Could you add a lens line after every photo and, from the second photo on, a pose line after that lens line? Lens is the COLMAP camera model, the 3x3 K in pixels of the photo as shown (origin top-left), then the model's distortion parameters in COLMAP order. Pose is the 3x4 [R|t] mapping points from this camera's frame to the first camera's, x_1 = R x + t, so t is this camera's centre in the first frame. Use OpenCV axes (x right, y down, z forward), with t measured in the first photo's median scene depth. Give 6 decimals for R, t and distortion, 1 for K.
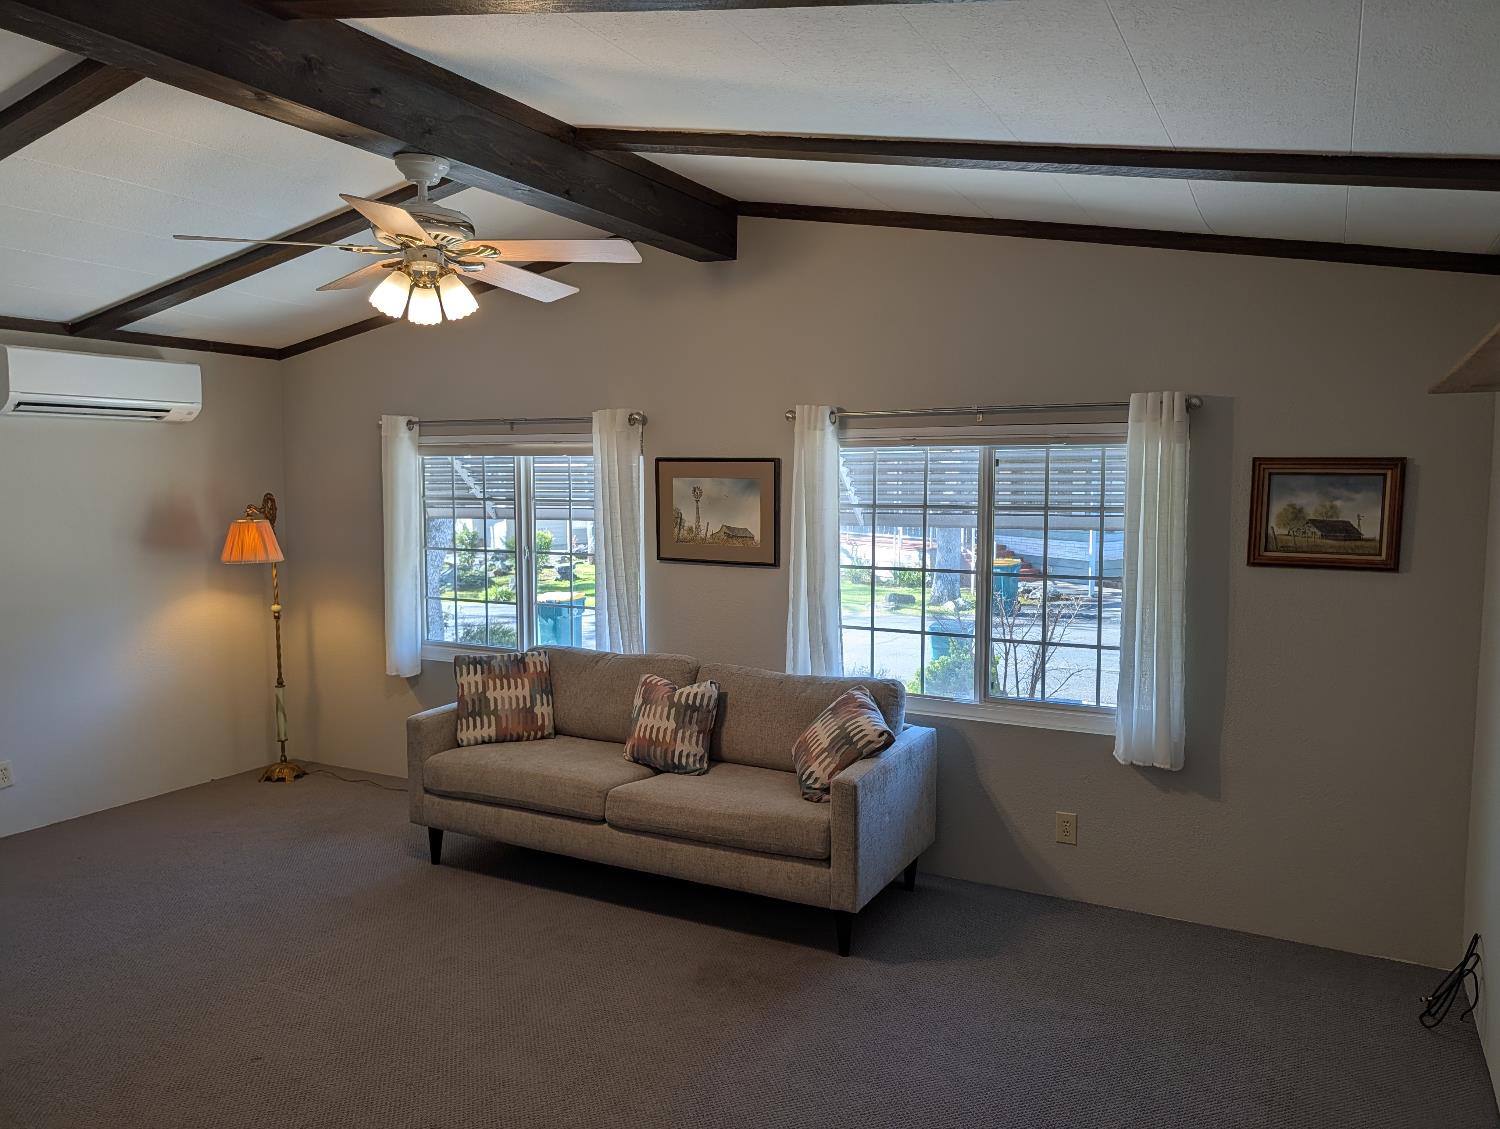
lens RADIAL K [[1099.8, 0, 746.2], [0, 1099.8, 533.3], [0, 0, 1]] dist [0.005592, 0.001926]
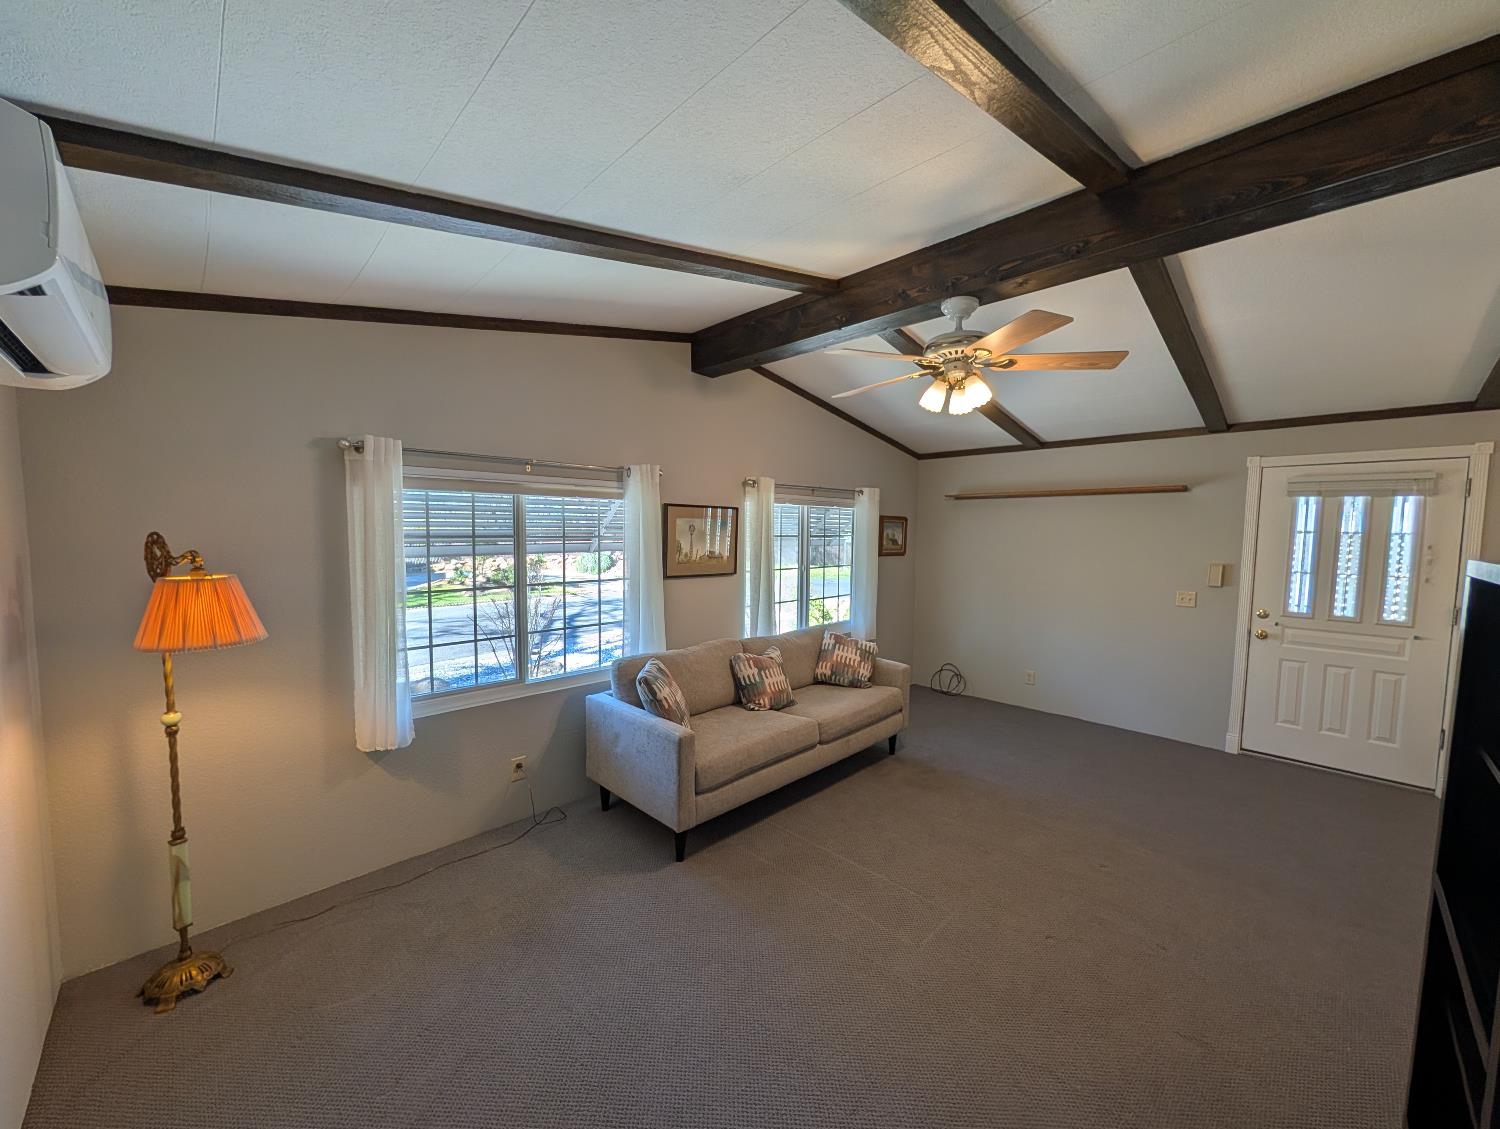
lens RADIAL K [[568.2, 0, 752.0], [0, 568.2, 570.9], [0, 0, 1]] dist [-0.000262, -0.000002]
pose [[0.295772, -0.075374, 0.952280, -0.744185], [0.030715, 0.997117, 0.069383, -0.031428], [-0.954765, 0.008728, 0.297234, 0.708486]]
